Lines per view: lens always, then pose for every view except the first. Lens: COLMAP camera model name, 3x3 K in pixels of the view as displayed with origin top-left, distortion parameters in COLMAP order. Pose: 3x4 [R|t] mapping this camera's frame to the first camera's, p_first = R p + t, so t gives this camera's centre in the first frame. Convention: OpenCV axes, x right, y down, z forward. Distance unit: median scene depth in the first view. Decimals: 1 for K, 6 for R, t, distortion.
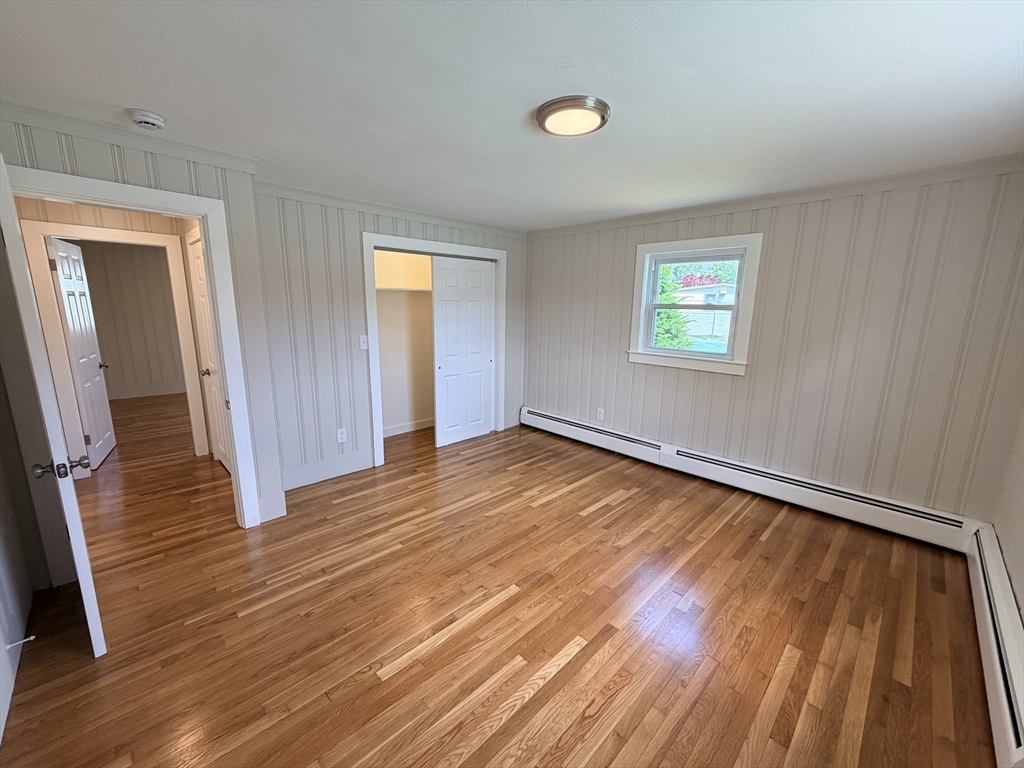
lens RADIAL K [[409.0, 0, 508.7], [0, 409.0, 384.6], [0, 0, 1]] dist [0.000464, 0.000111]
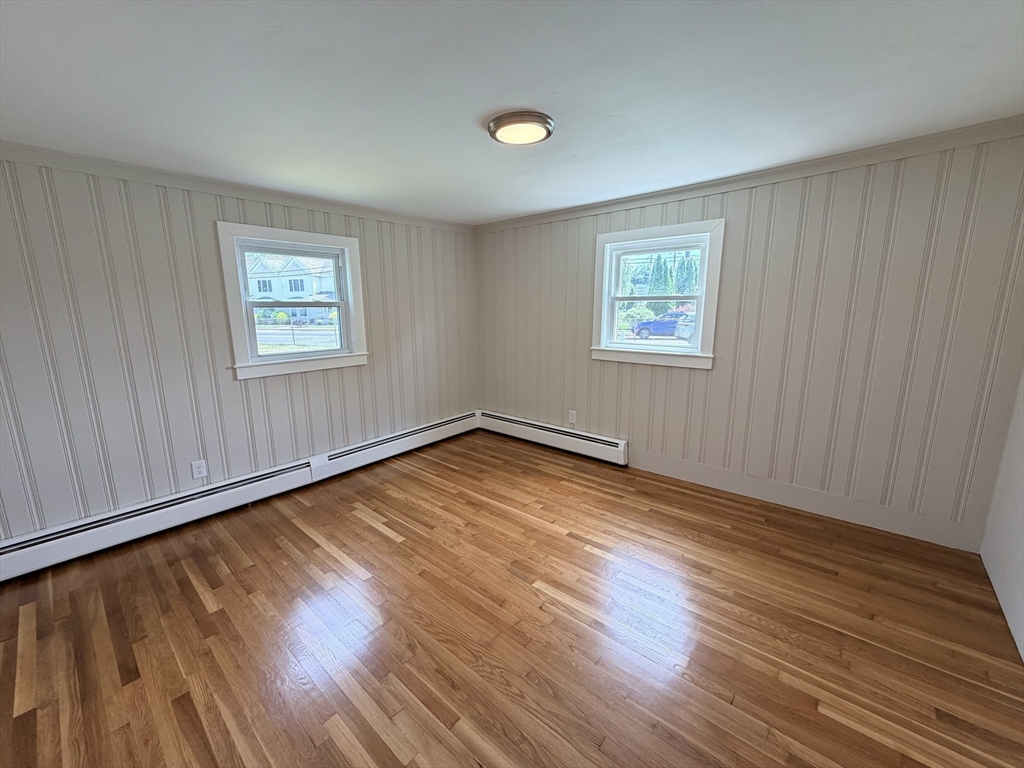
lens RADIAL K [[409.0, 0, 508.7], [0, 409.0, 384.6], [0, 0, 1]] dist [0.000464, 0.000111]
pose [[-0.073469, -0.207716, 0.975426, -0.622020], [0.199826, 0.955169, 0.218453, -0.148596], [-0.977073, 0.210965, -0.028668, 0.718823]]
